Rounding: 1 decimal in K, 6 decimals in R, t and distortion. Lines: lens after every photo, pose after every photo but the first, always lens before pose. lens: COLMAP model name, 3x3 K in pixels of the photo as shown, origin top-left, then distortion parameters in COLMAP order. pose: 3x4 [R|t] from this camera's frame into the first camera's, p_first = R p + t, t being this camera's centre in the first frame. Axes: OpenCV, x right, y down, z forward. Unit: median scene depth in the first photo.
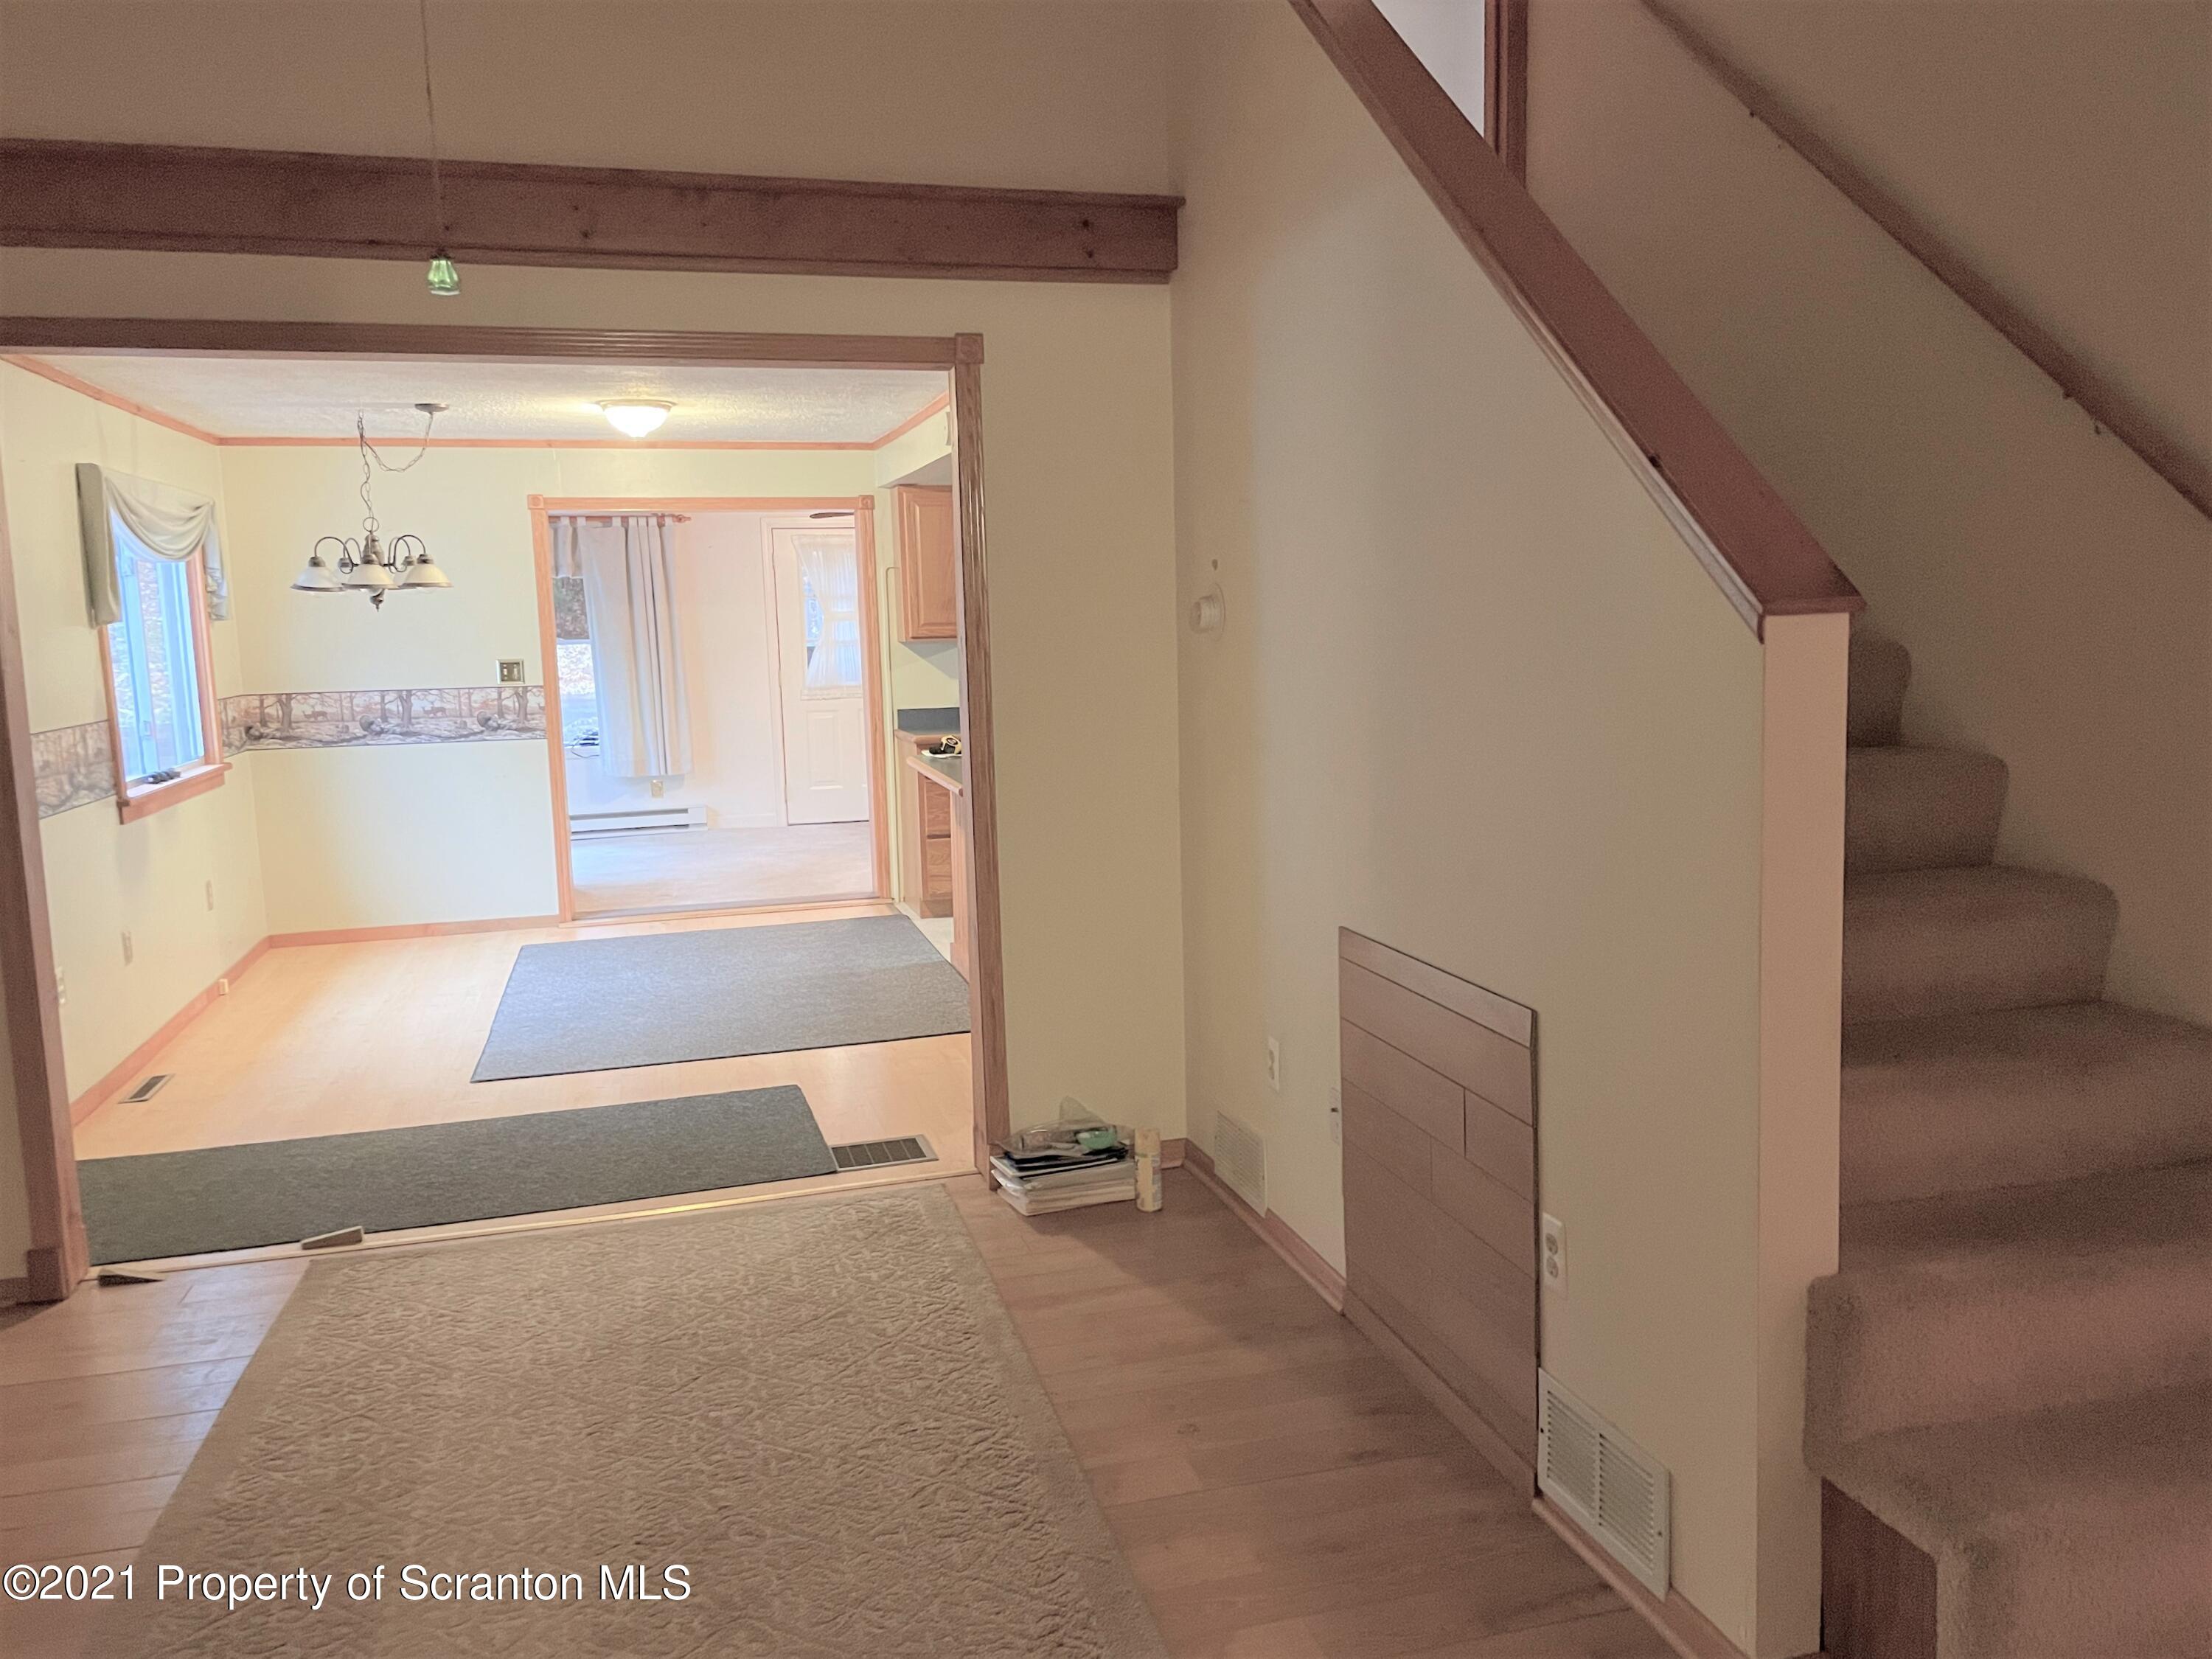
lens RADIAL K [[1669.9, 0, 1103.1], [0, 1669.9, 826.0], [0, 0, 1]] dist [0.086689, -0.112715]
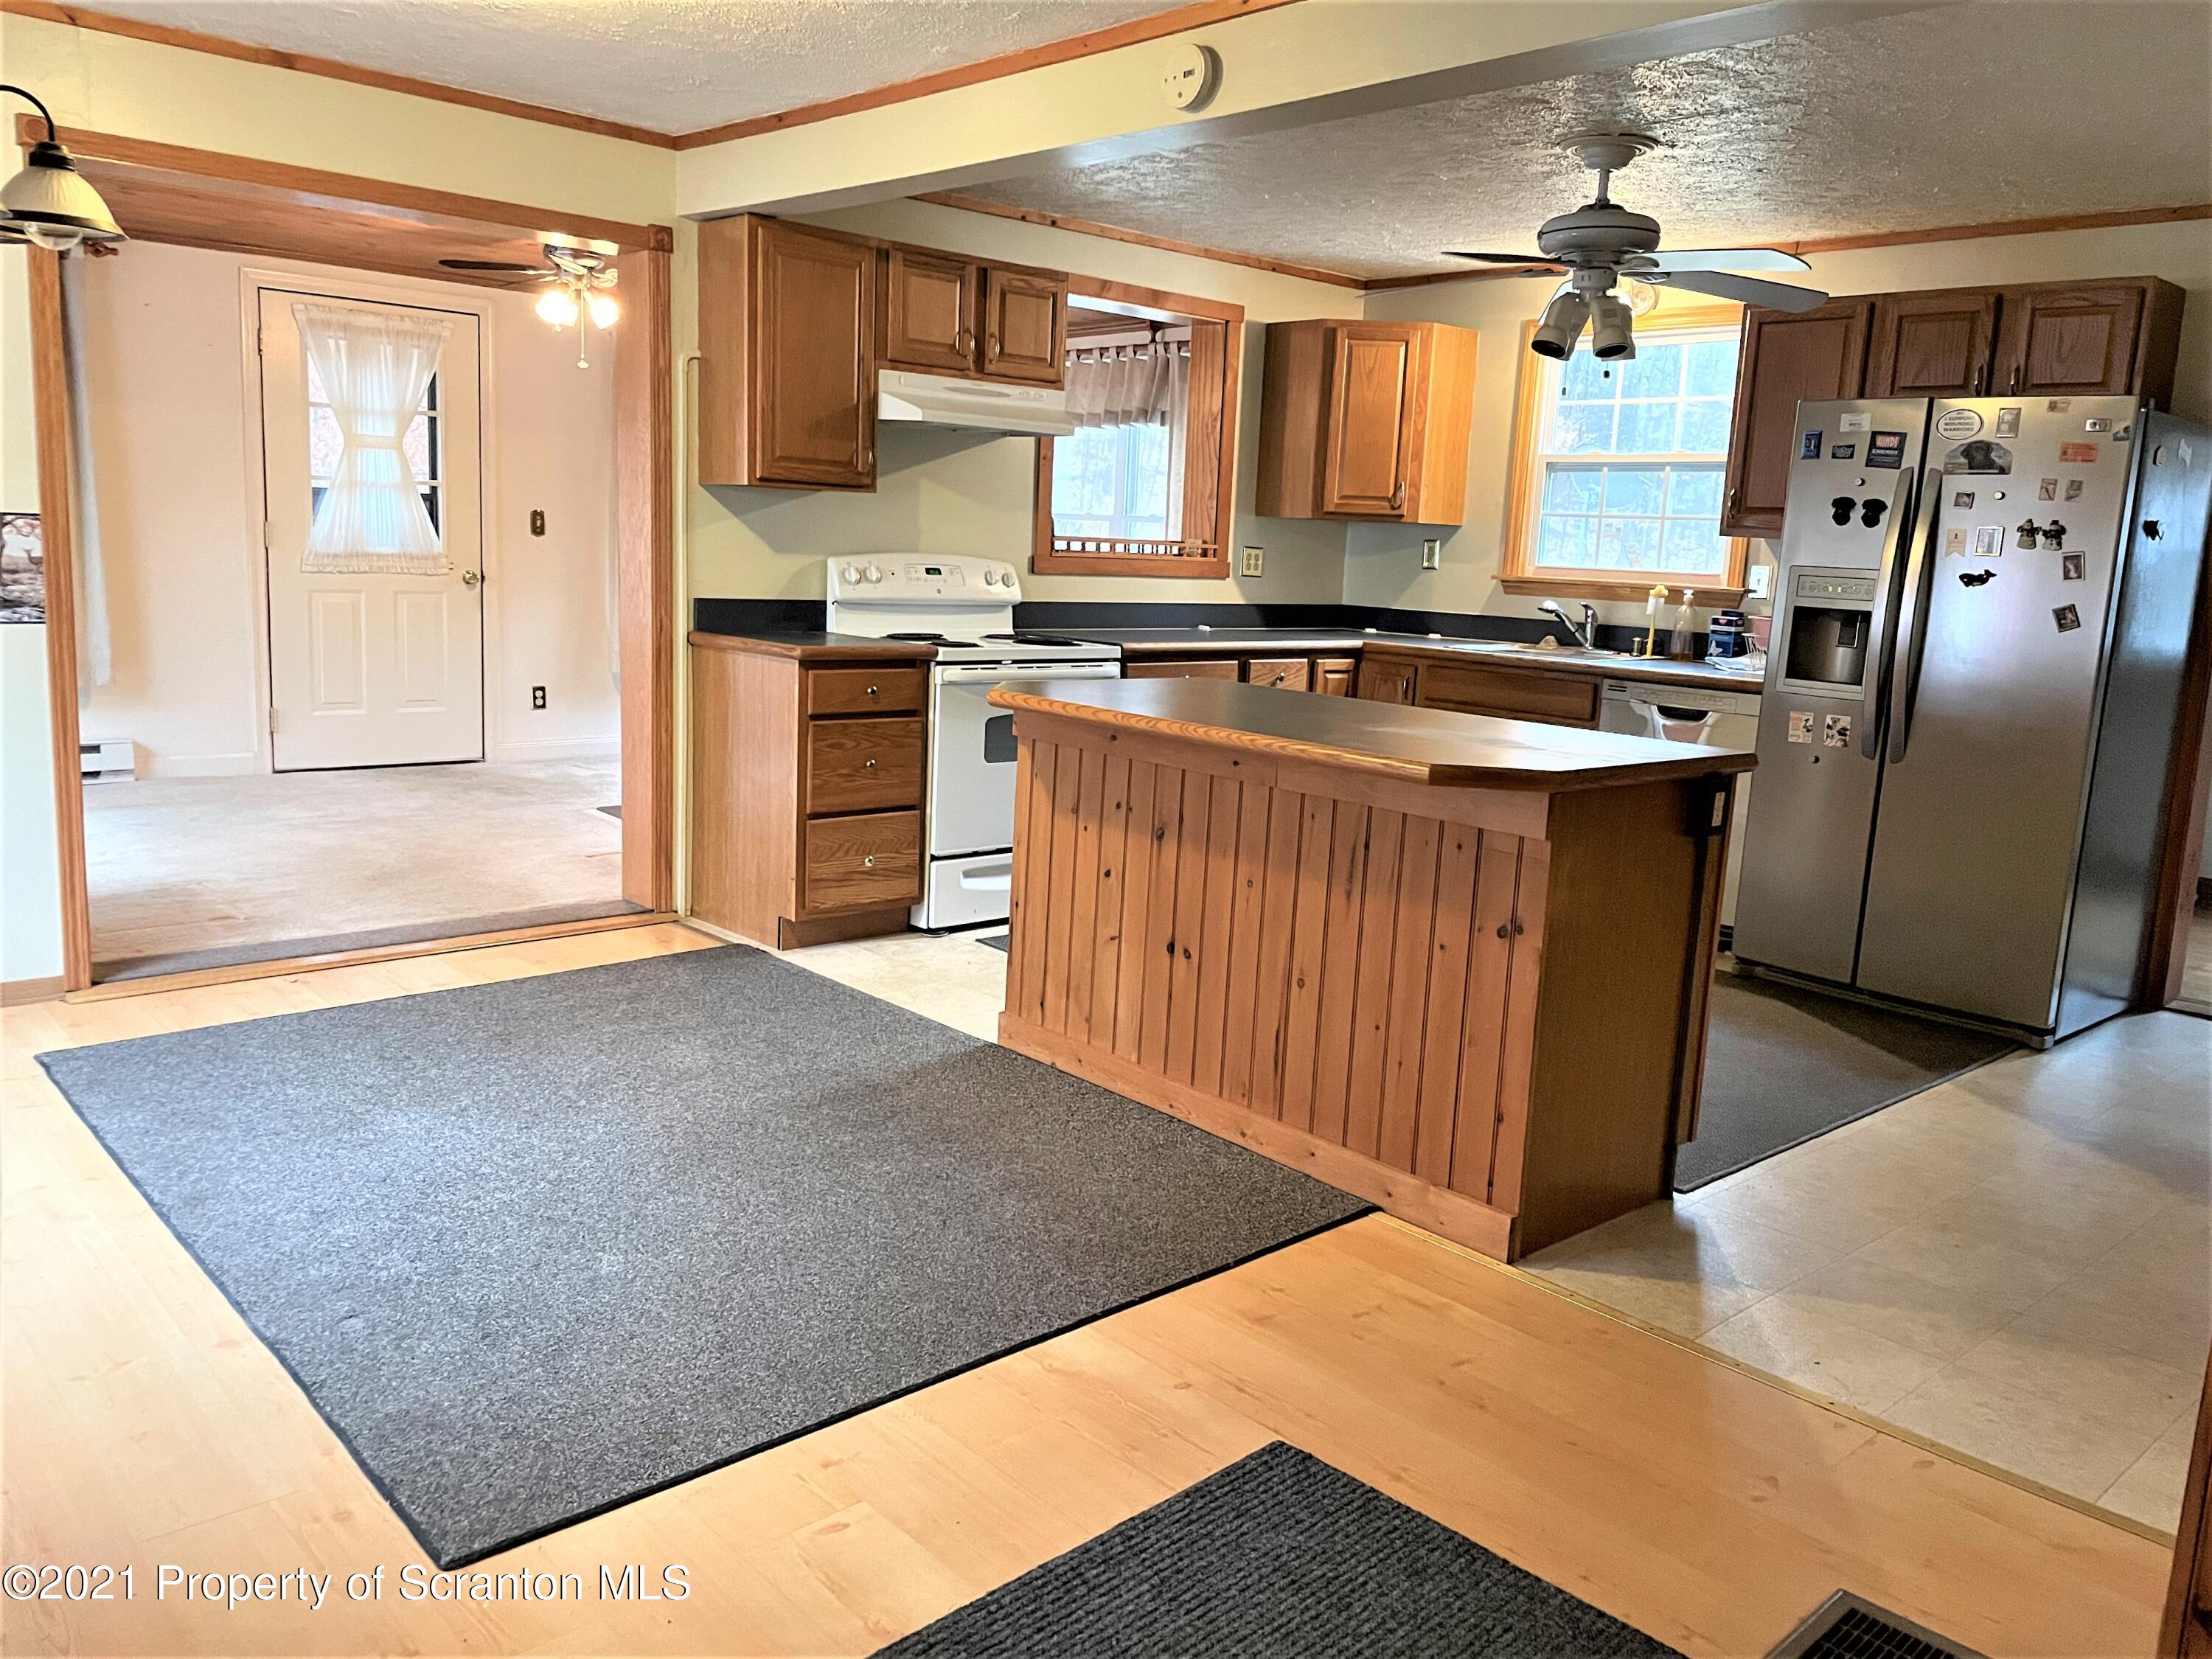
lens RADIAL K [[1669.9, 0, 1124.1], [0, 1669.9, 807.6], [0, 0, 1]] dist [0.086689, -0.112715]
pose [[0.885580, -0.007664, 0.464423, -0.285536], [-0.010821, 0.999252, 0.037124, -0.020047], [-0.464360, -0.037902, 0.884835, 0.416993]]
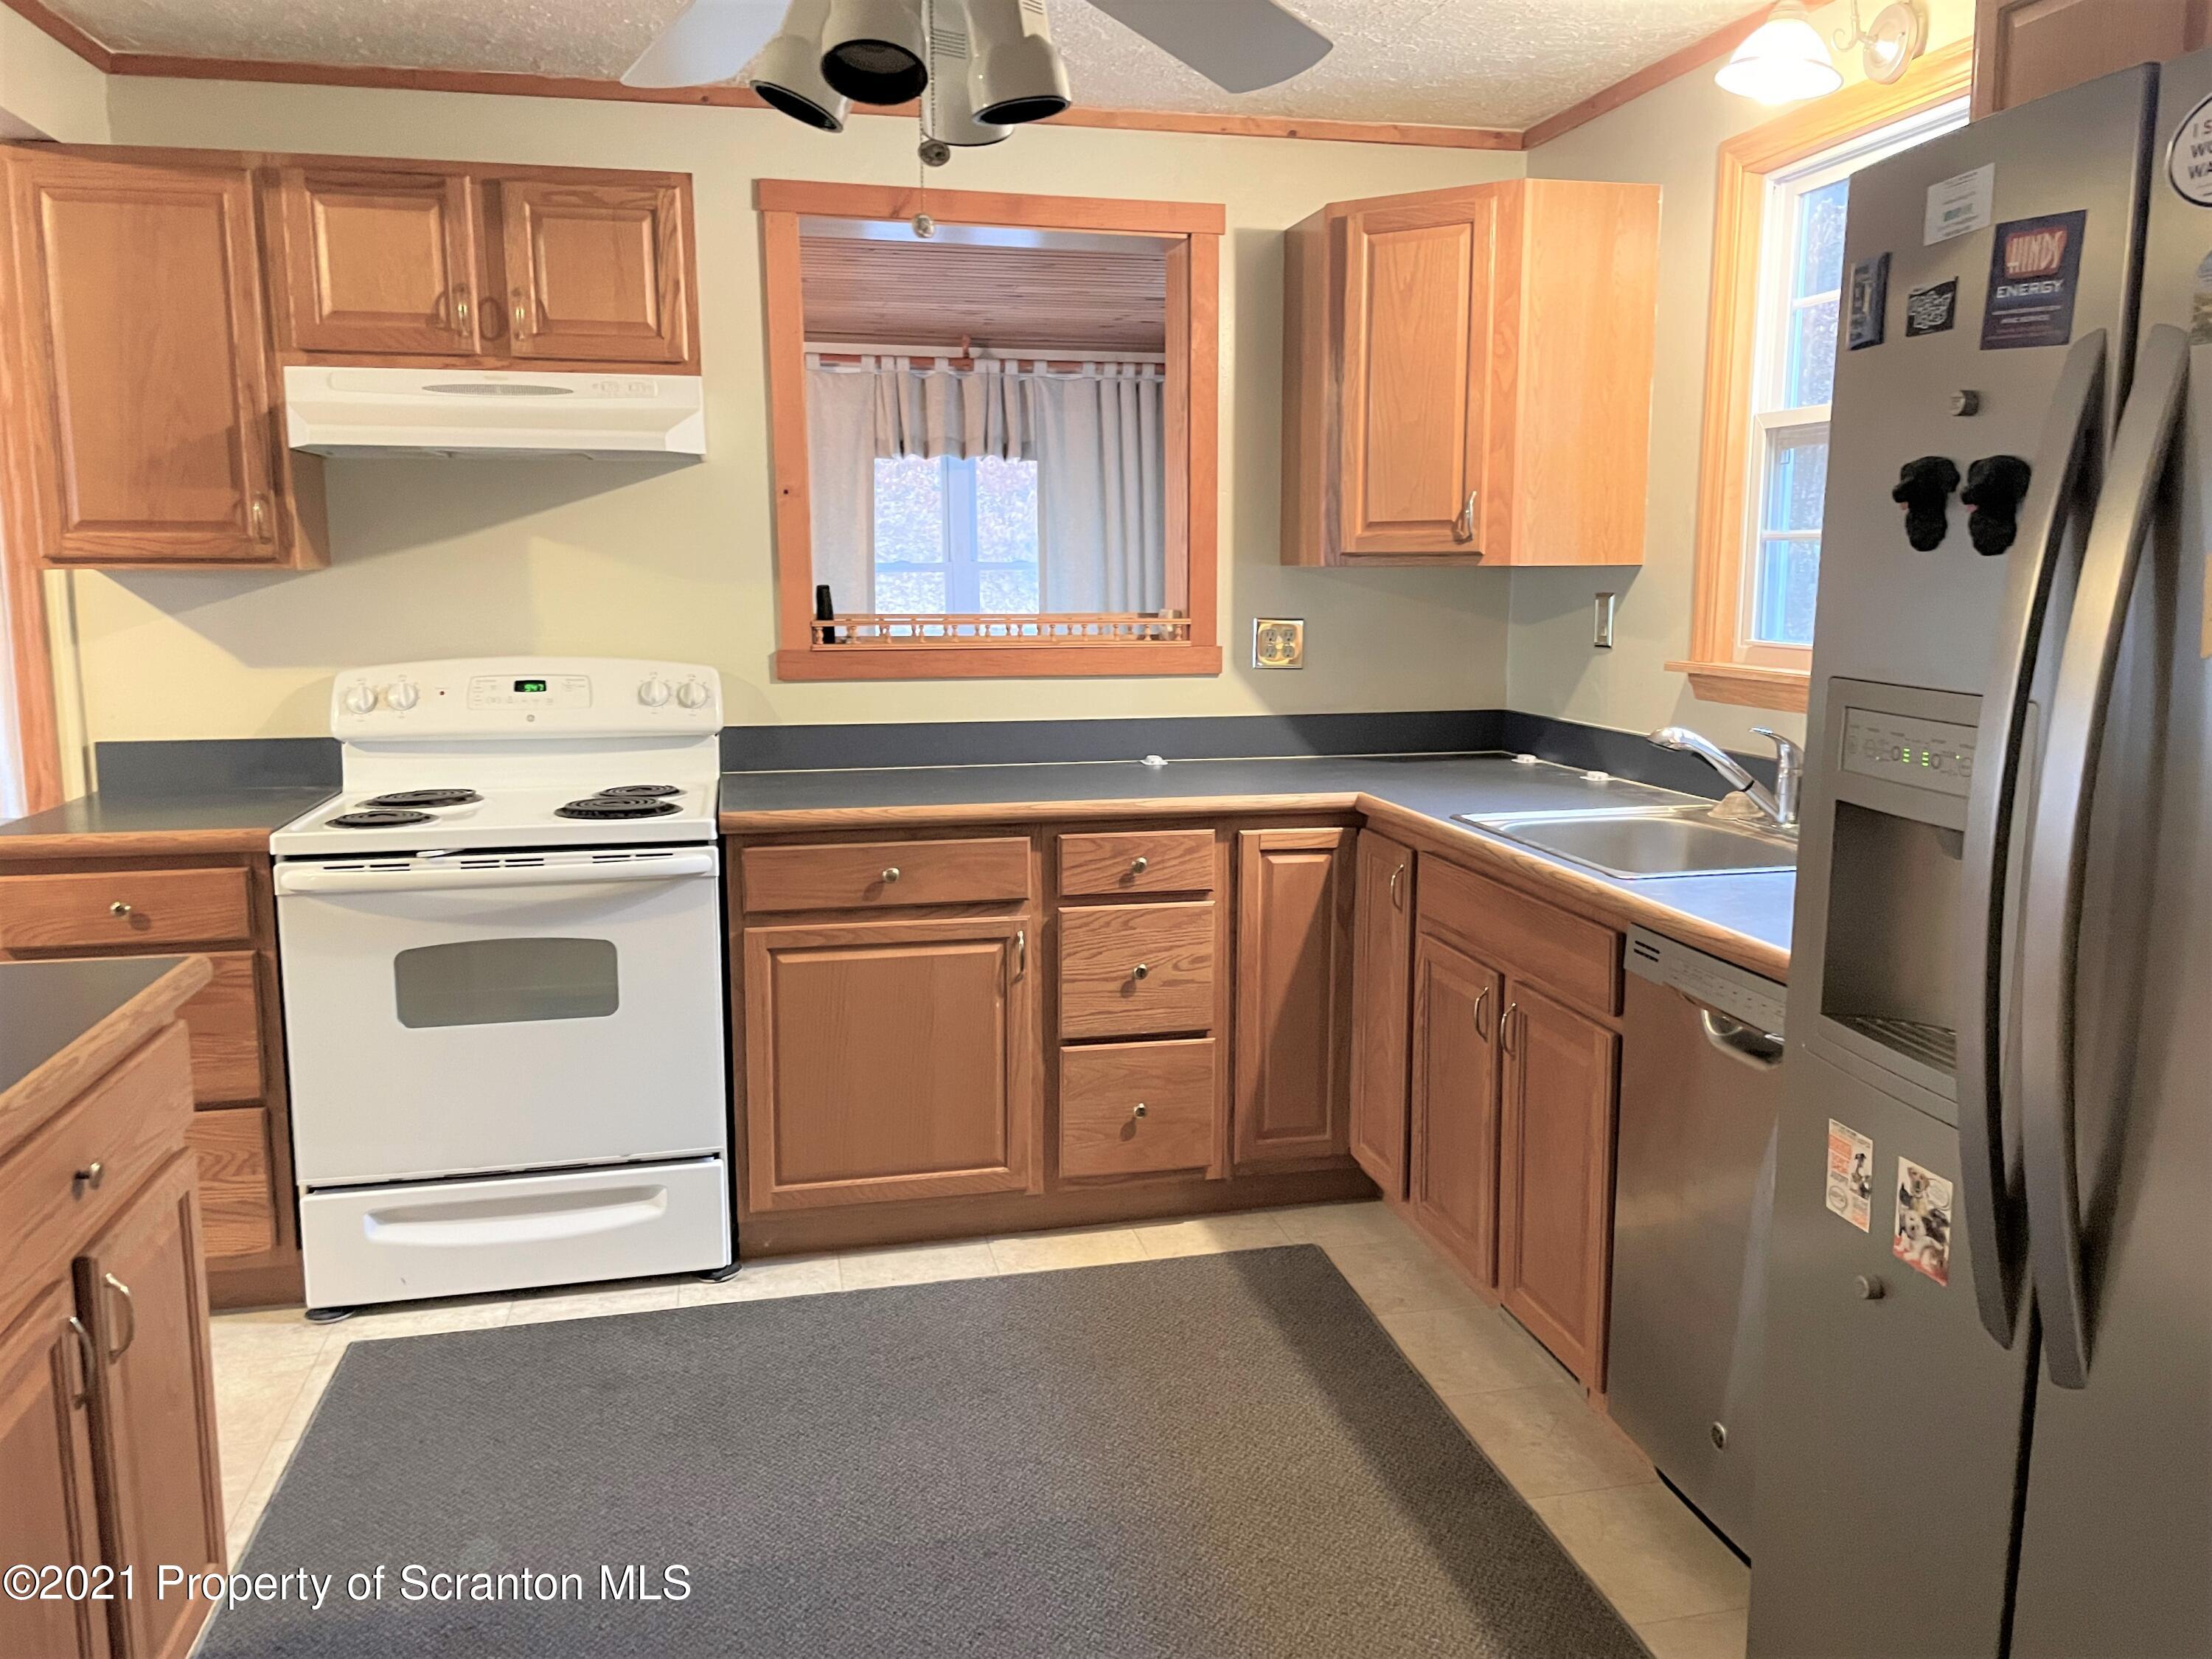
lens RADIAL K [[1669.9, 0, 1130.1], [0, 1669.9, 806.7], [0, 0, 1]] dist [0.086689, -0.112715]
pose [[0.999003, 0.030217, -0.032857, 0.142774], [-0.029600, 0.999379, 0.019106, -0.074213], [0.033414, -0.018115, 0.999277, 0.648662]]
